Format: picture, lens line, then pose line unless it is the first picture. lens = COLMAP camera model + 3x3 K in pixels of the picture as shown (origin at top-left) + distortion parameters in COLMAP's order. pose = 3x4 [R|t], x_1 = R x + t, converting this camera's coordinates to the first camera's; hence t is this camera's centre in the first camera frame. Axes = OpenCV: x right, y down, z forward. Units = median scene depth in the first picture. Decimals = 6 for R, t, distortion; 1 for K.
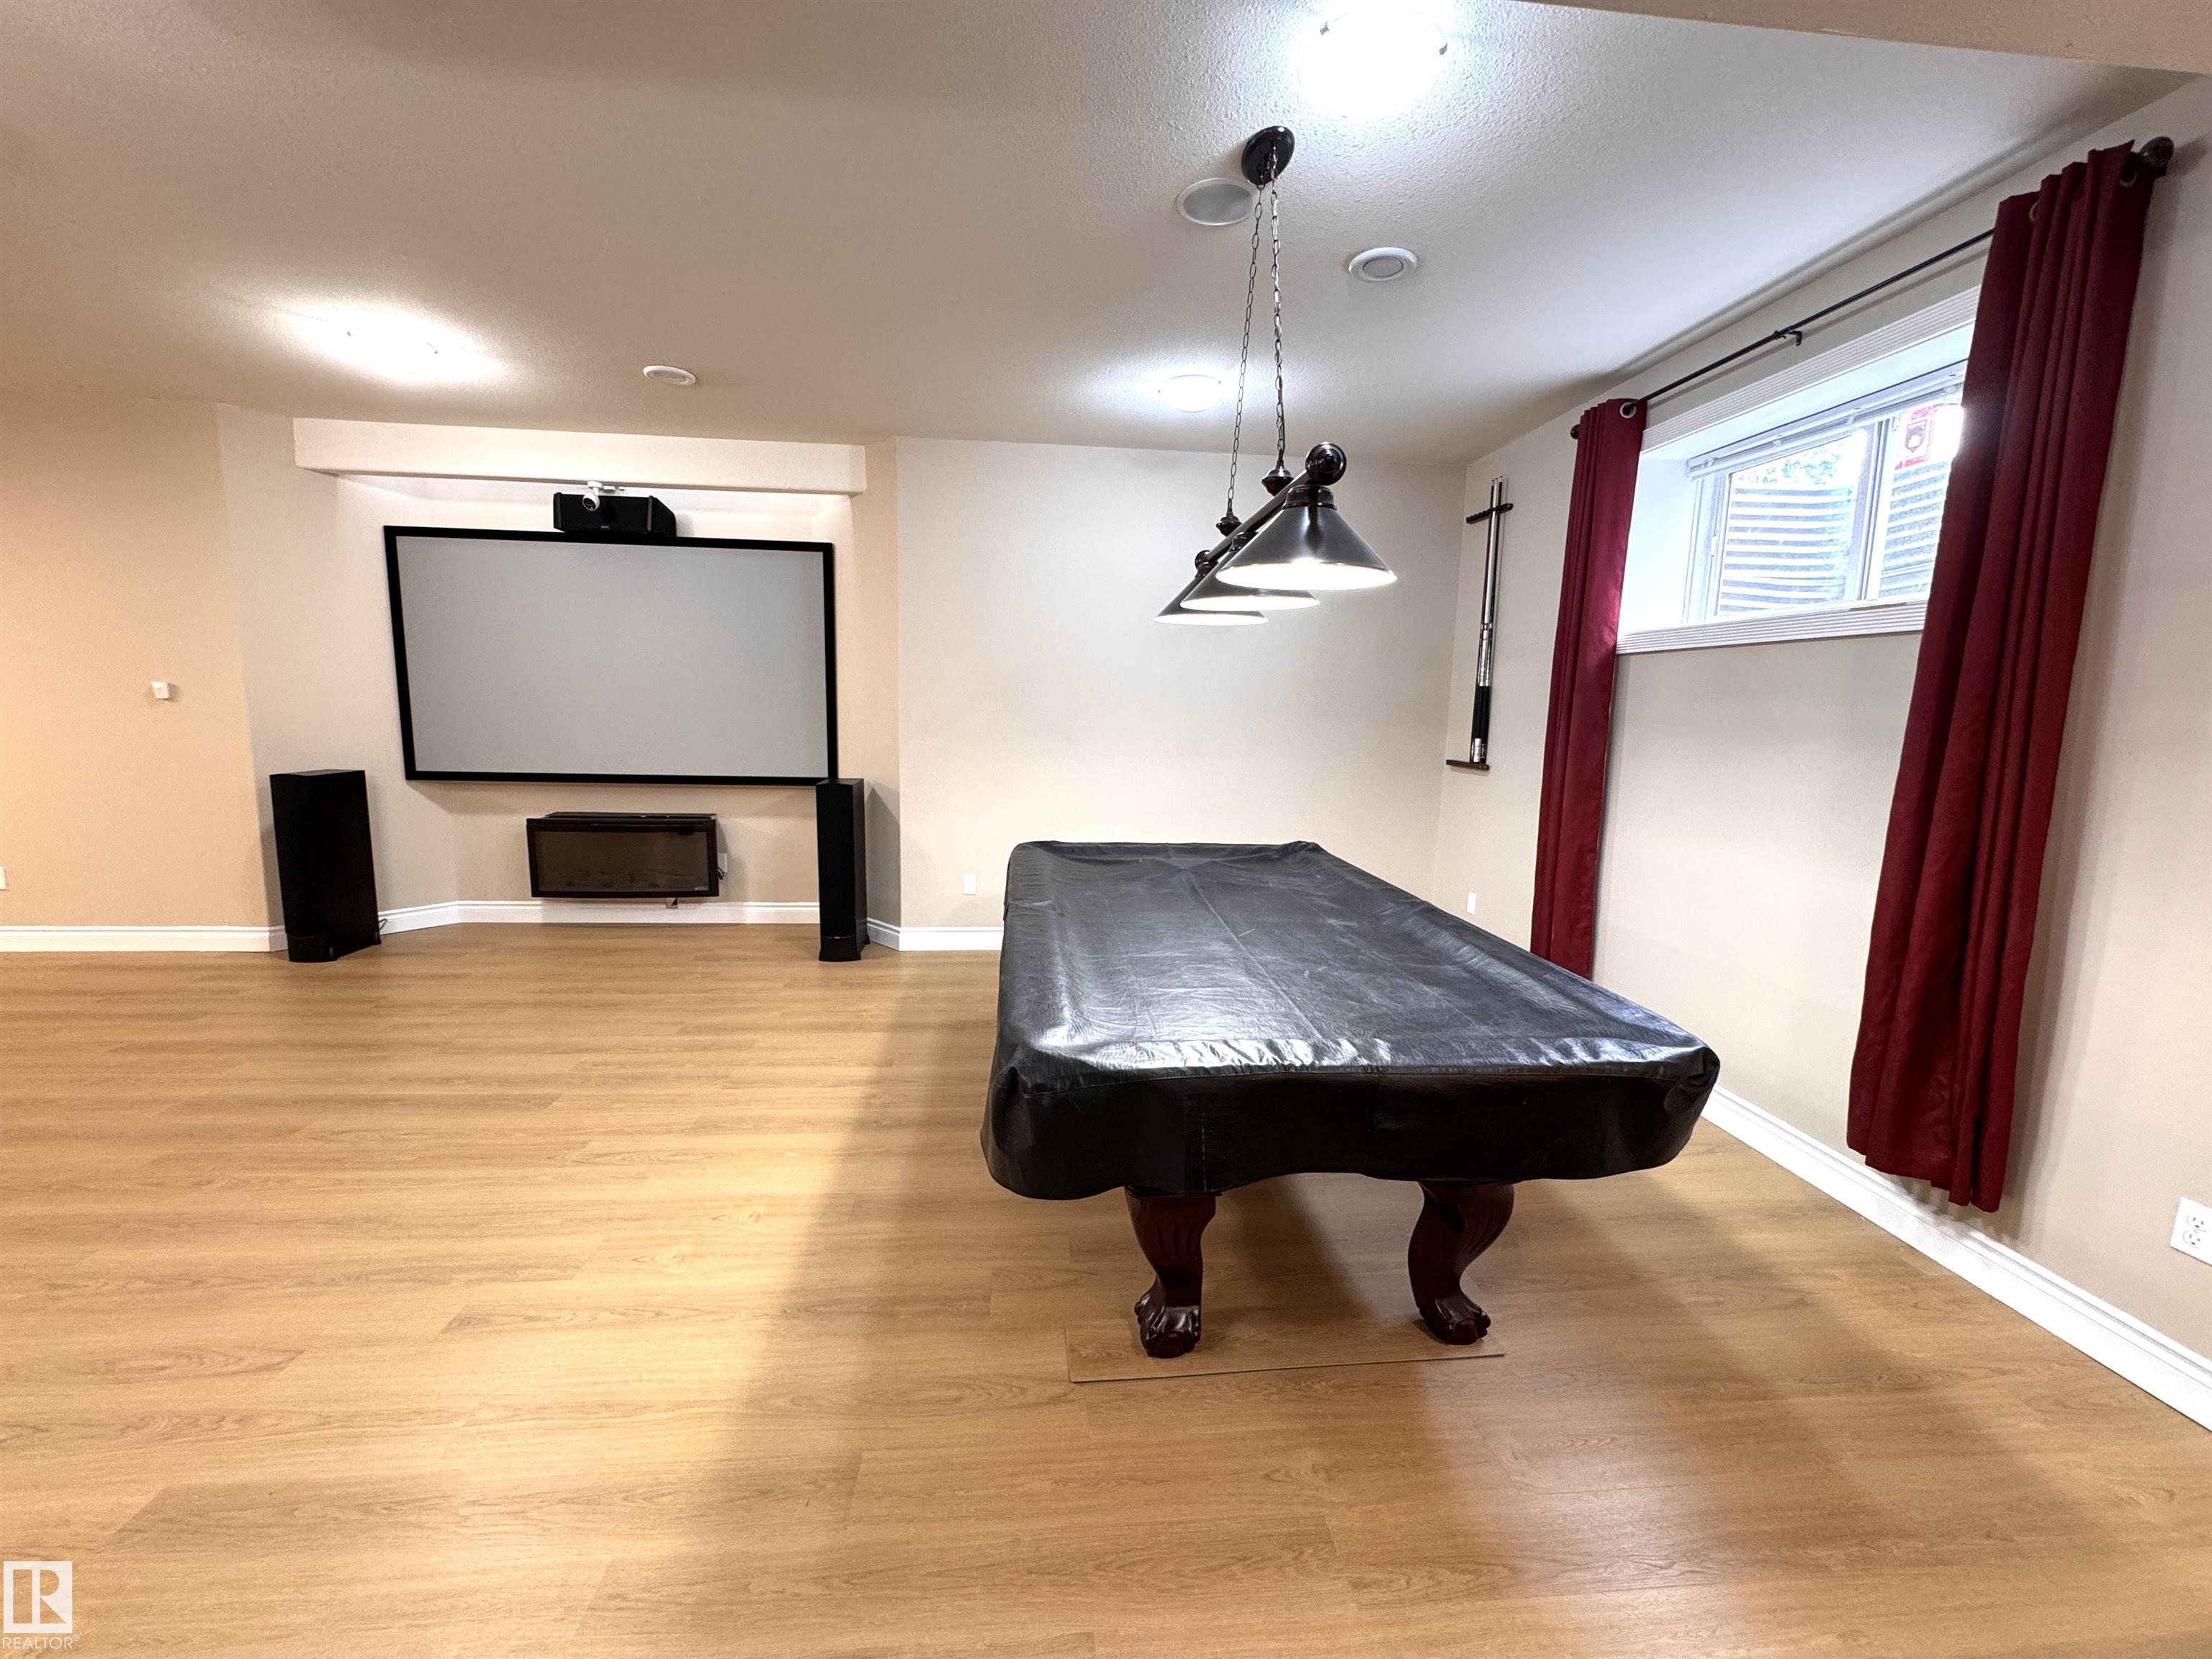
lens RADIAL K [[889.1, 0, 1107.1], [0, 889.1, 827.8], [0, 0, 1]] dist [-0.001415, -0.000146]
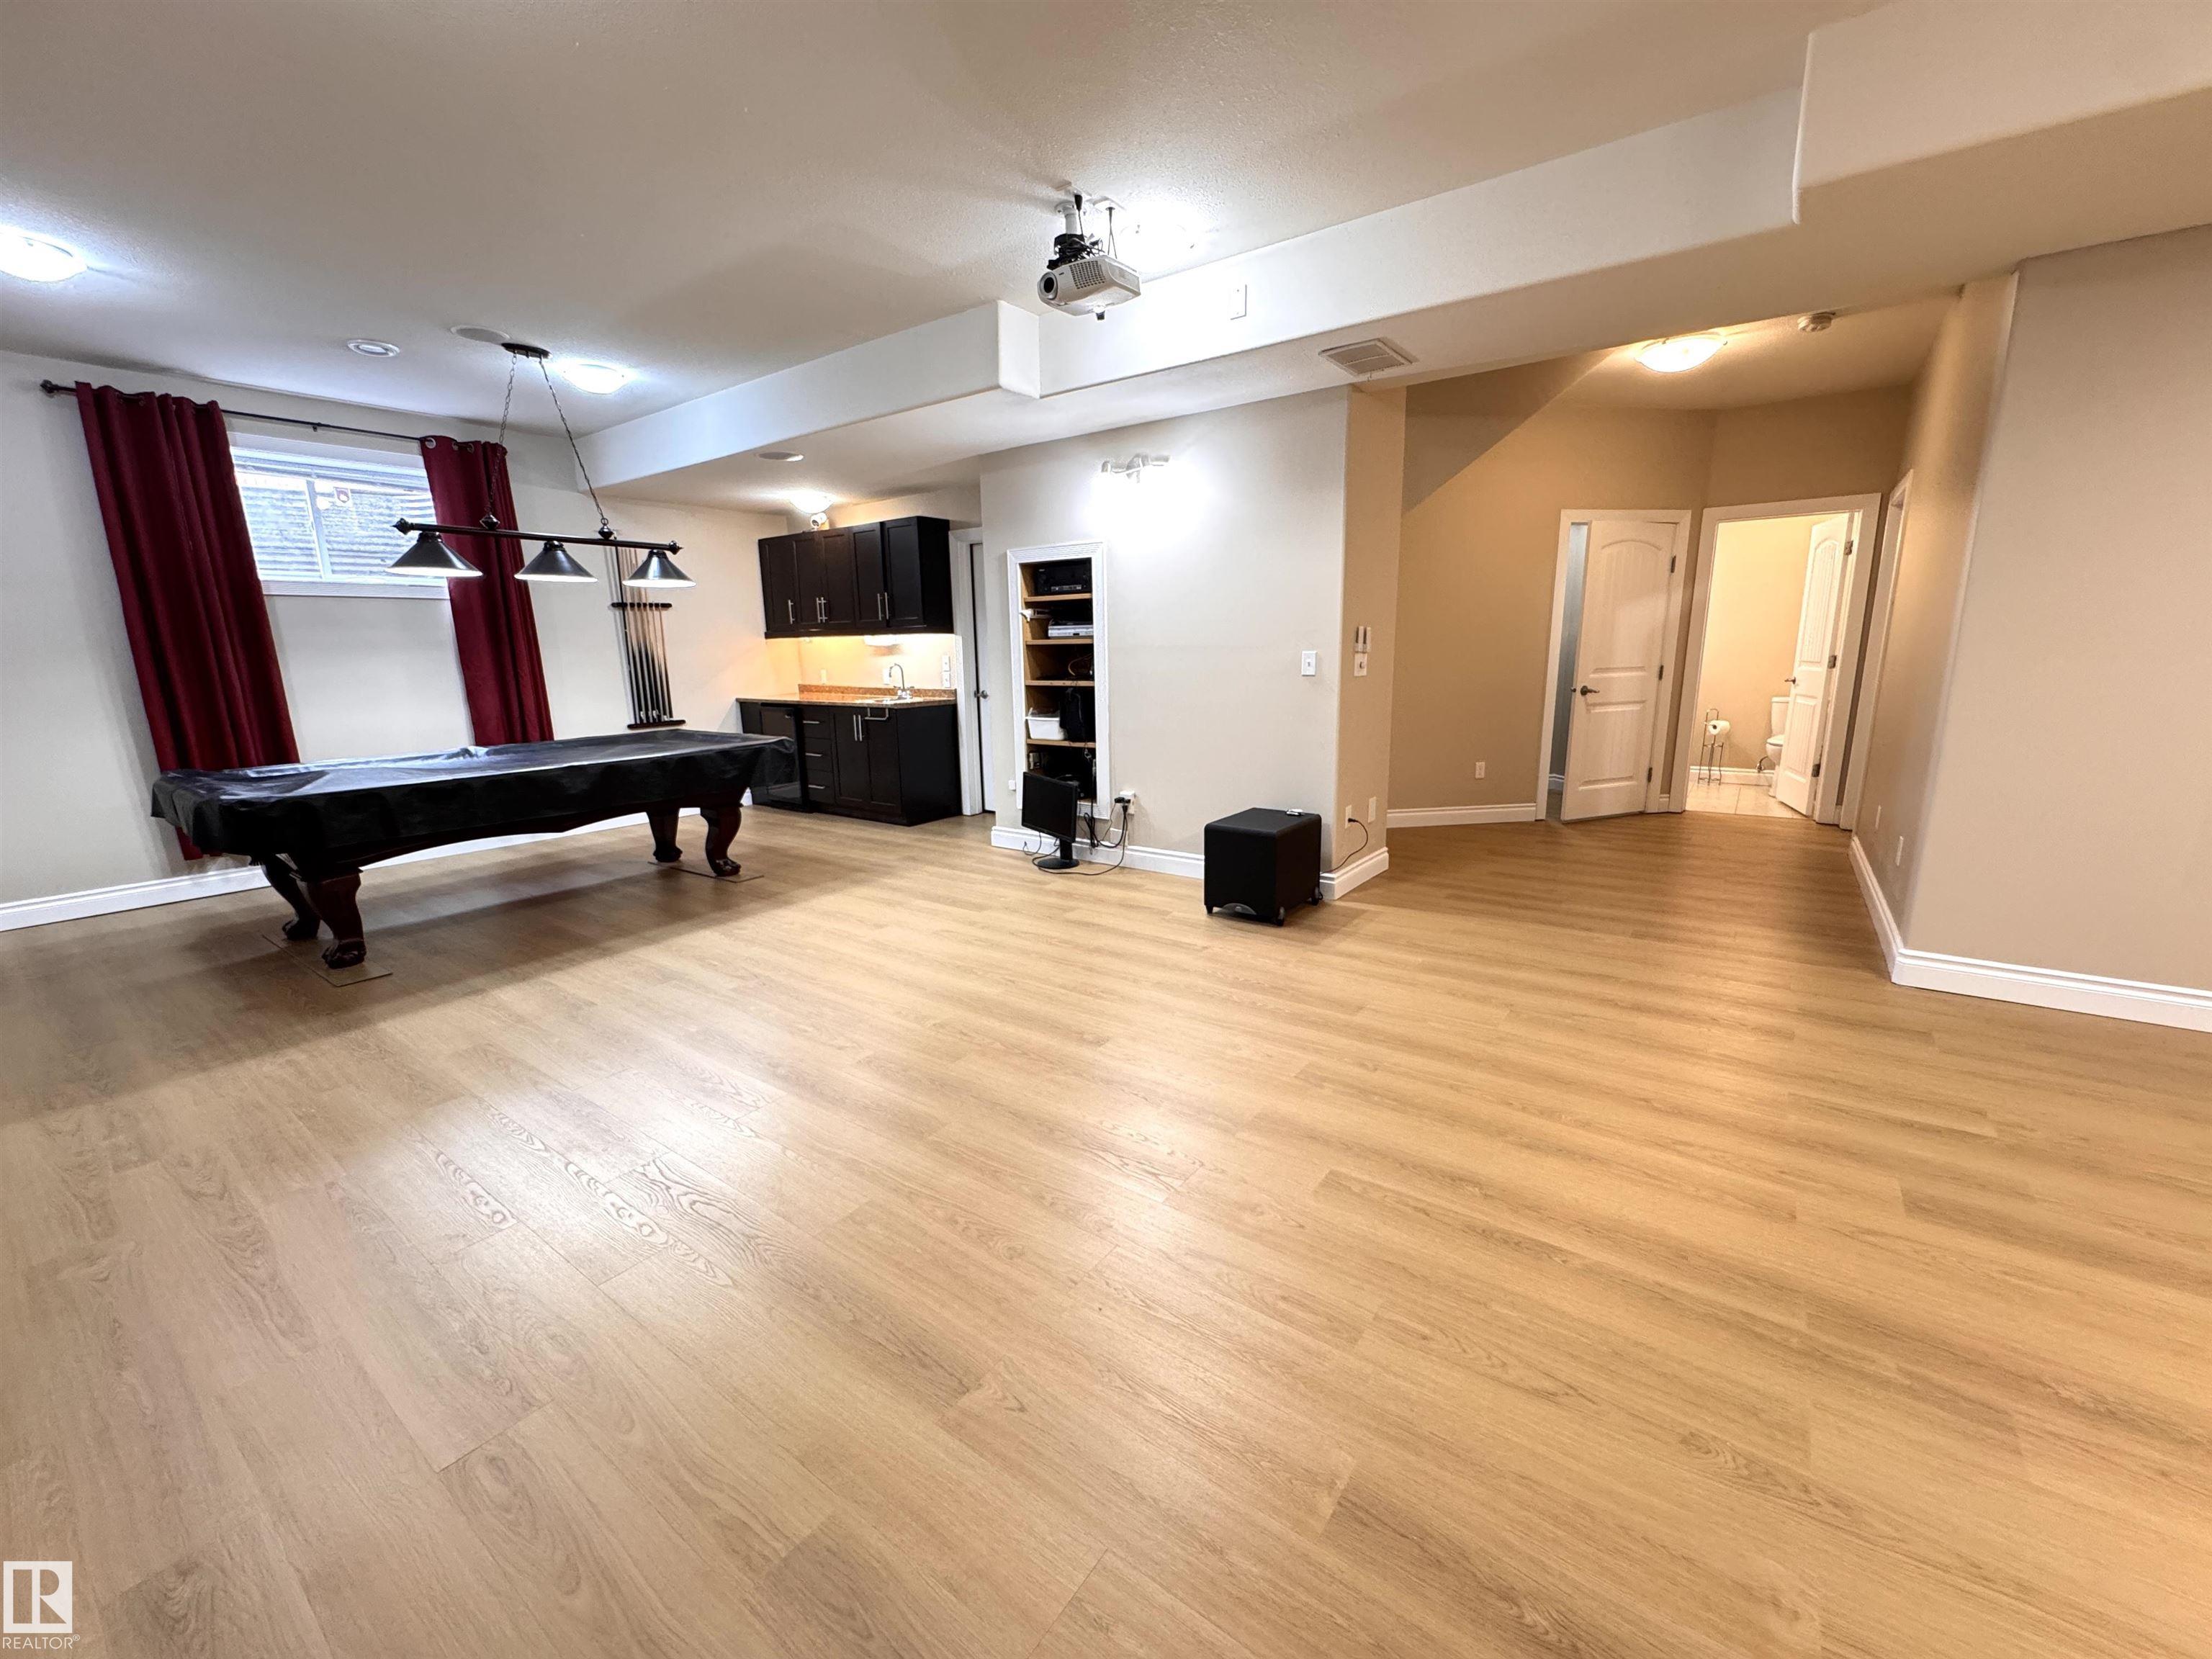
lens RADIAL K [[884.7, 0, 1104.2], [0, 884.7, 829.7], [0, 0, 1]] dist [-0.002597, -0.000008]
pose [[-0.748467, -0.145914, 0.646920, -1.029900], [0.092375, 0.943046, 0.319581, -0.120401], [-0.656707, 0.298955, -0.692360, 0.856965]]
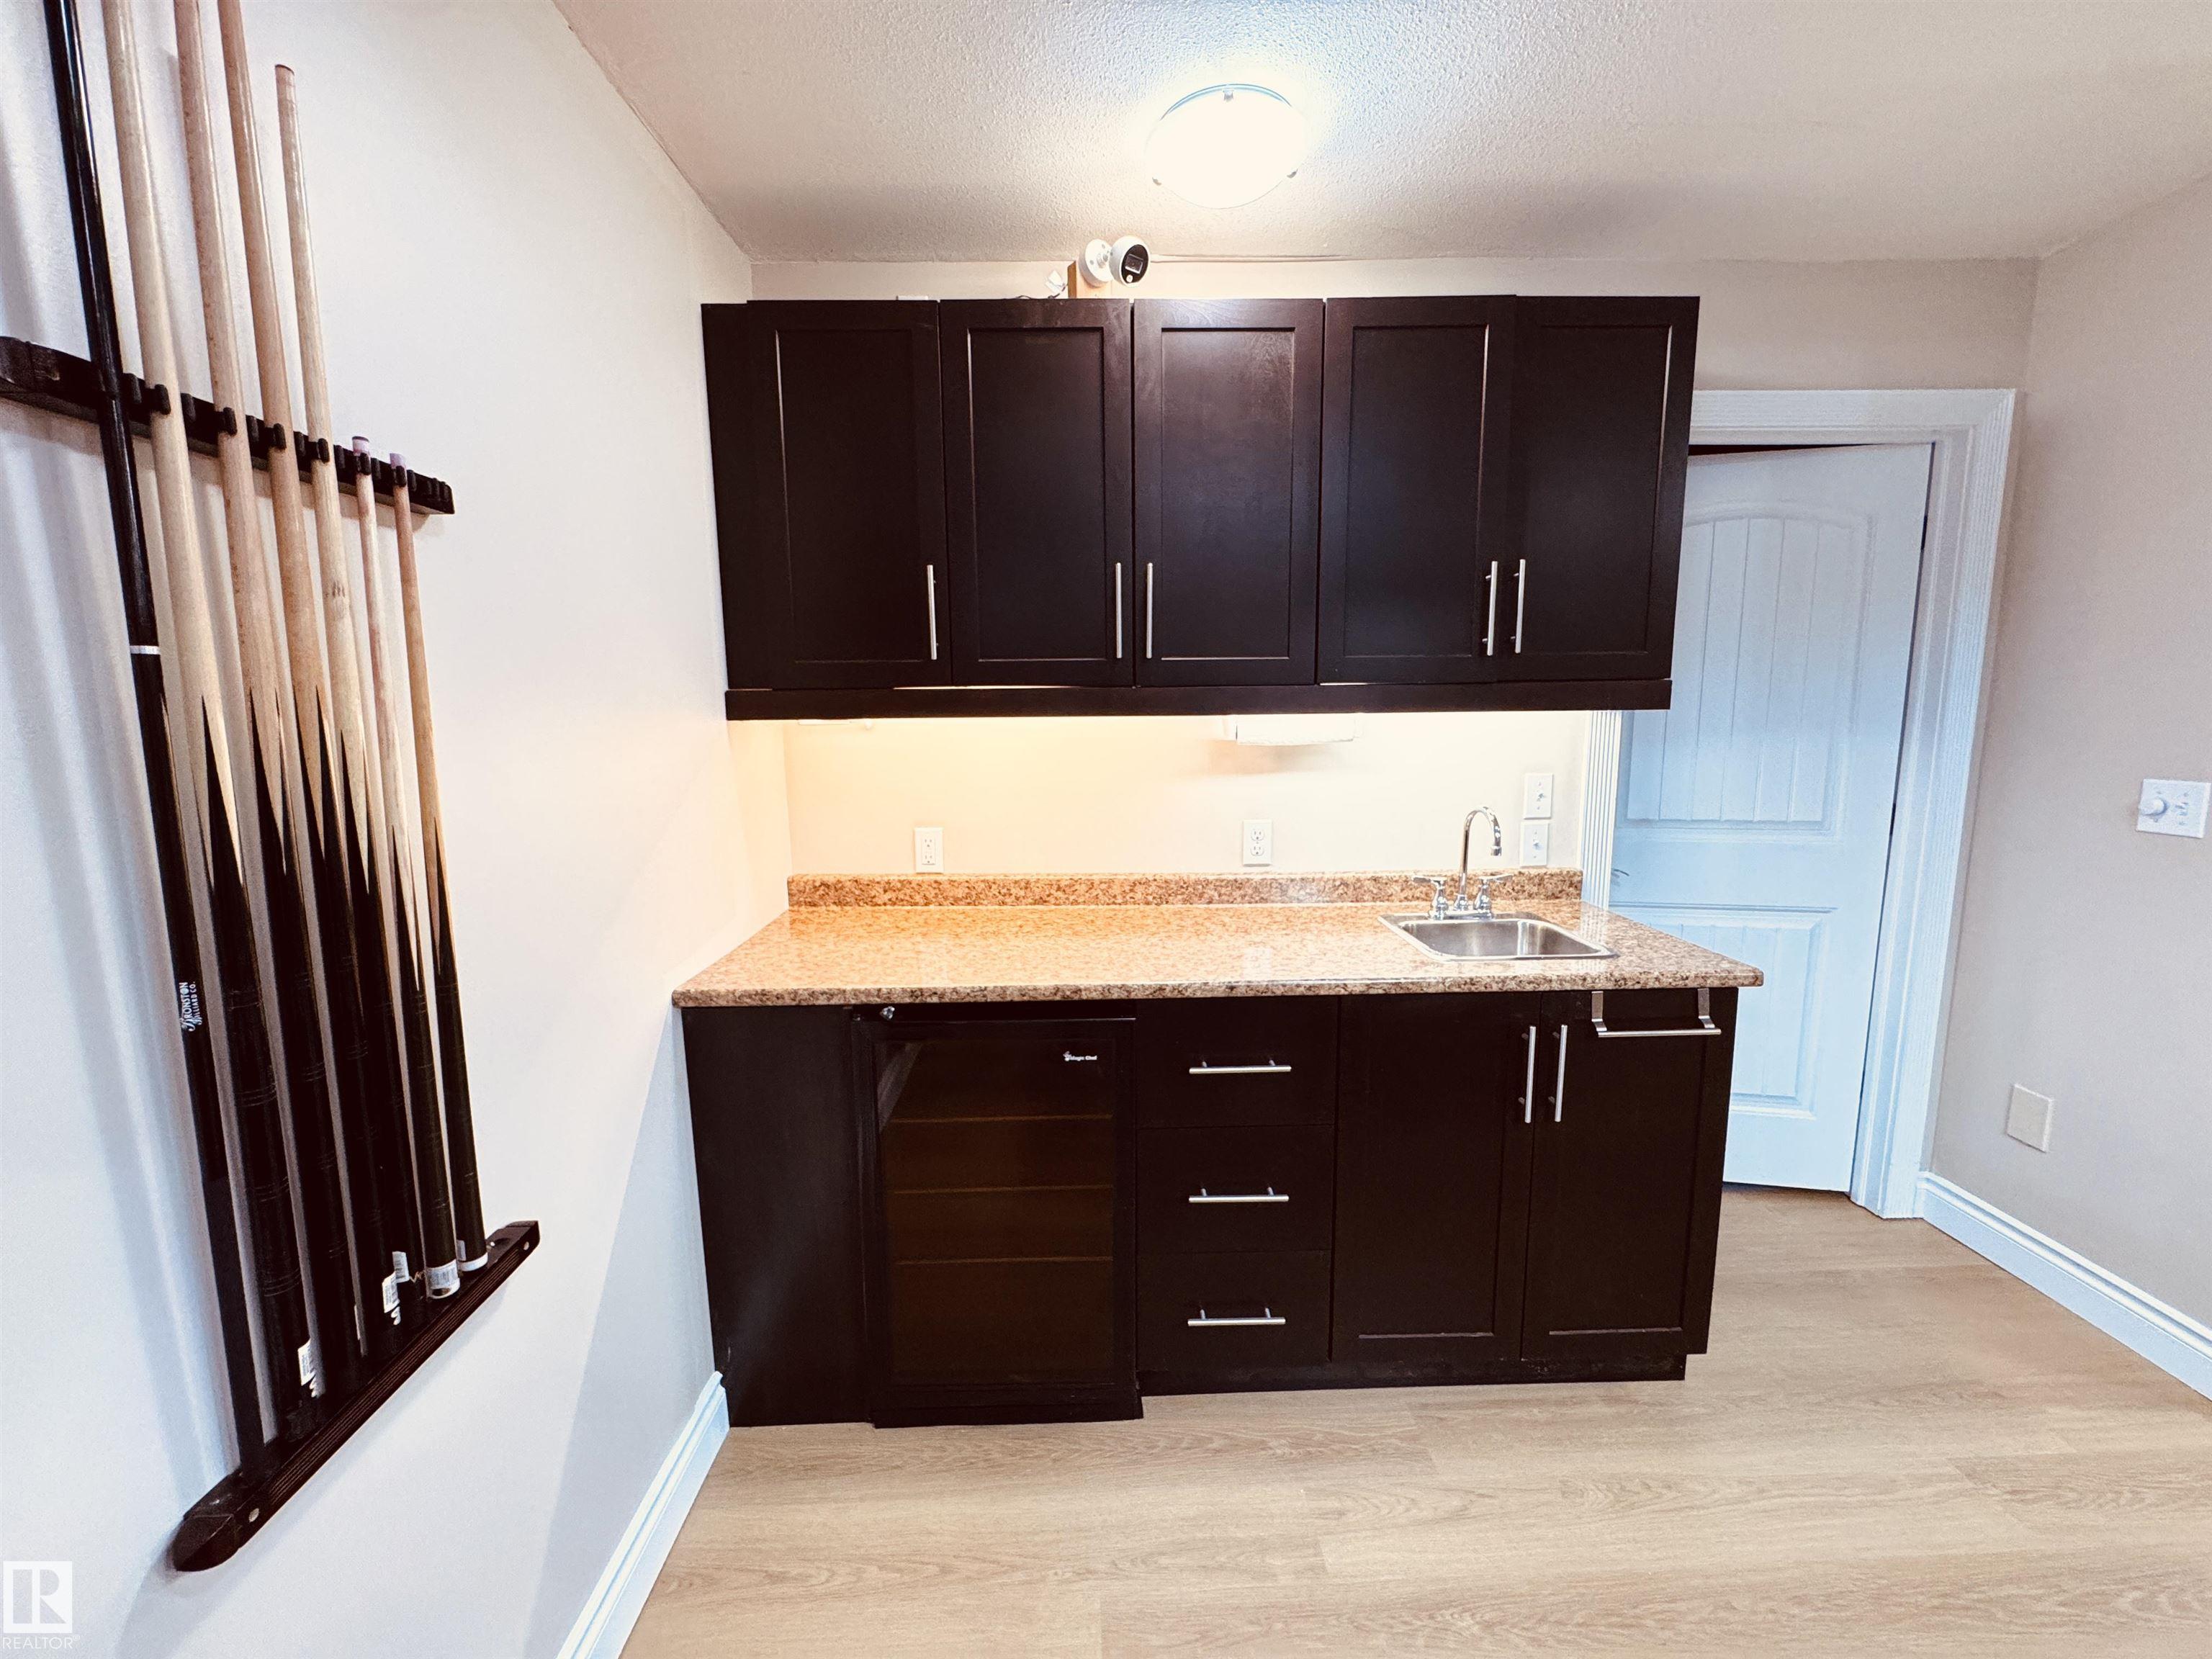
lens RADIAL K [[884.7, 0, 1104.2], [0, 884.7, 829.7], [0, 0, 1]] dist [-0.002597, -0.000008]
pose [[-0.997715, -0.019449, 0.064706, 0.315961], [-0.000851, 0.961215, 0.275798, -0.052603], [-0.067560, 0.275112, -0.959035, 0.427502]]
